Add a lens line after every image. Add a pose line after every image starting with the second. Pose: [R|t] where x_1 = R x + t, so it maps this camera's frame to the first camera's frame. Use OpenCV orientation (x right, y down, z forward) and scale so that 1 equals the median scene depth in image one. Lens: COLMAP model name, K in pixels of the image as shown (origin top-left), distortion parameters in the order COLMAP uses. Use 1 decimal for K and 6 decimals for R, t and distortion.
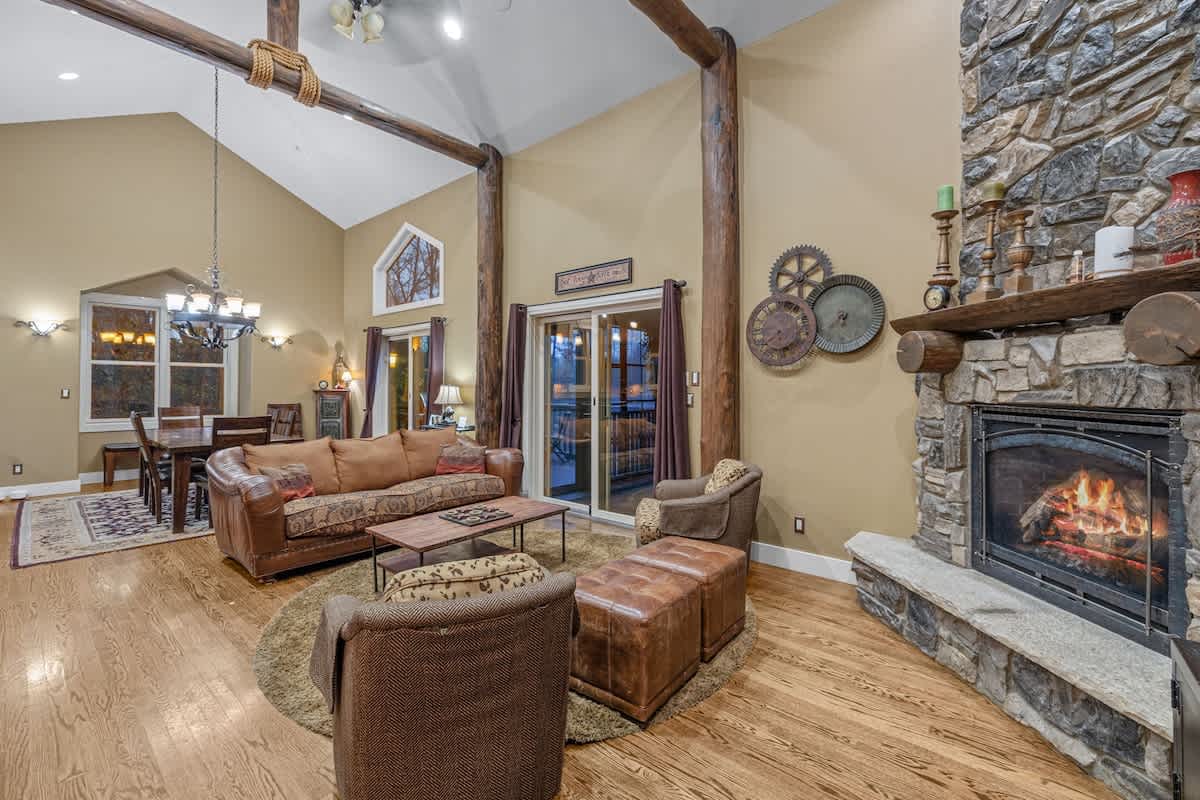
lens RADIAL K [[513.2, 0, 594.4], [0, 513.2, 386.5], [0, 0, 1]] dist [-0.001559, 0.000392]
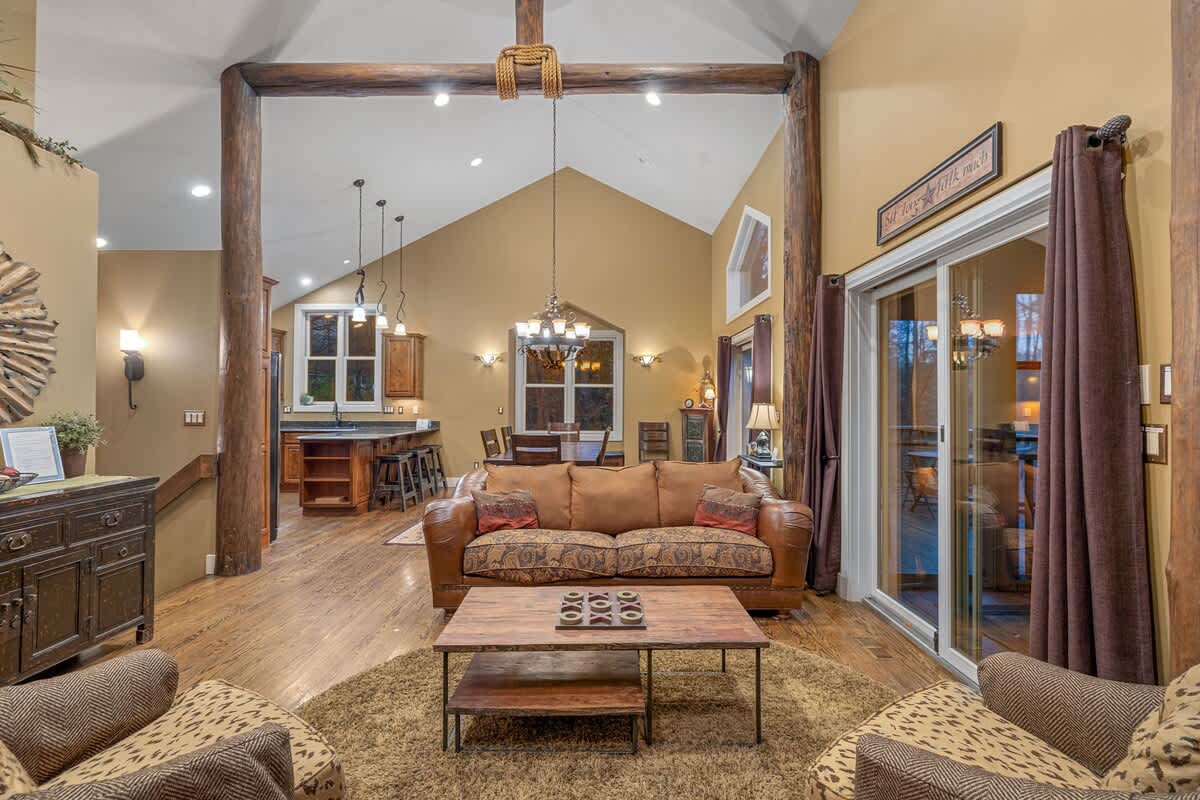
lens RADIAL K [[532.7, 0, 597.9], [0, 532.7, 399.8], [0, 0, 1]] dist [0.000380, 0.000747]
pose [[0.648298, -0.007465, -0.761350, 0.182659], [-0.000082, 0.999951, -0.009875, 0.000023], [0.761386, 0.006465, 0.648266, 0.386735]]
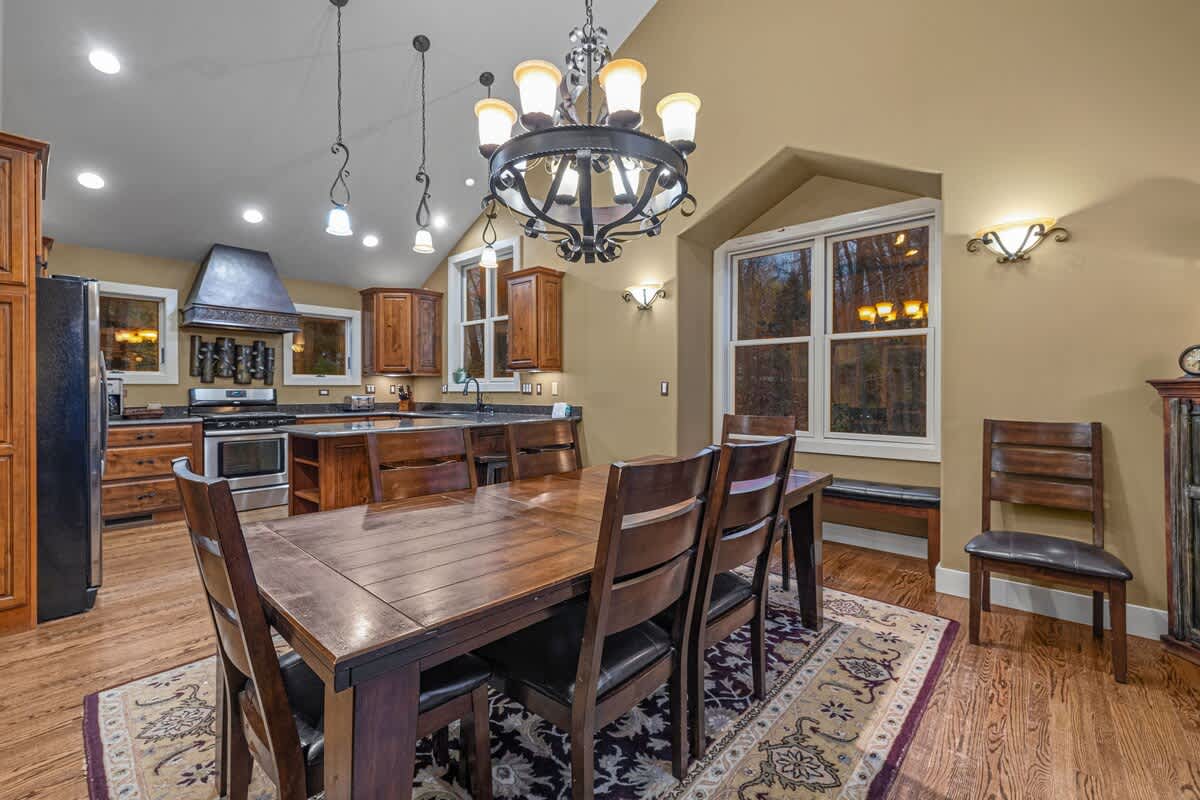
lens RADIAL K [[521.0, 0, 581.1], [0, 521.0, 391.6], [0, 0, 1]] dist [-0.000858, 0.000001]
pose [[-0.040236, 0.001722, -0.999189, -0.390218], [0.002468, 0.999996, 0.001624, 0.020192], [0.999187, -0.002401, -0.040240, 1.120661]]
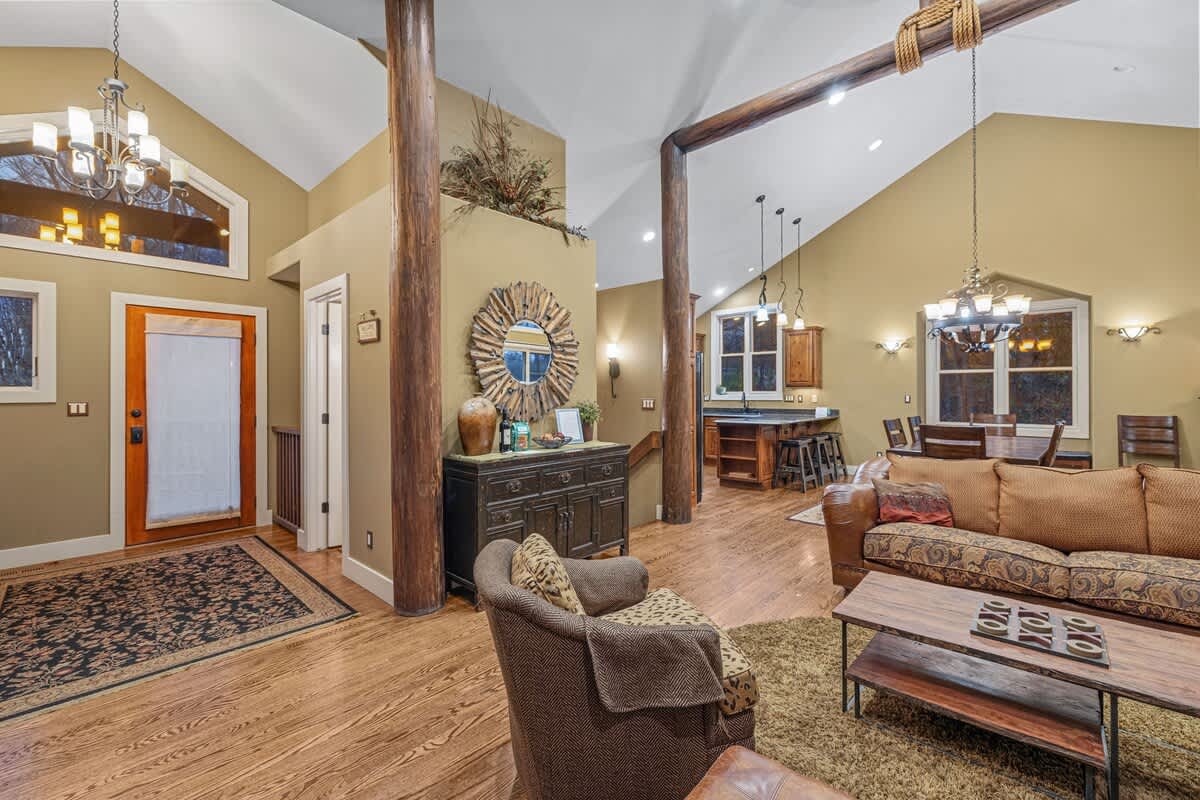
lens RADIAL K [[499.6, 0, 596.6], [0, 499.6, 390.8], [0, 0, 1]] dist [-0.004361, 0.000077]
pose [[-0.036600, -0.008655, -0.999292, 0.217139], [0.004658, 0.999950, -0.008832, 0.000557], [0.999319, -0.004978, -0.036558, 0.374523]]
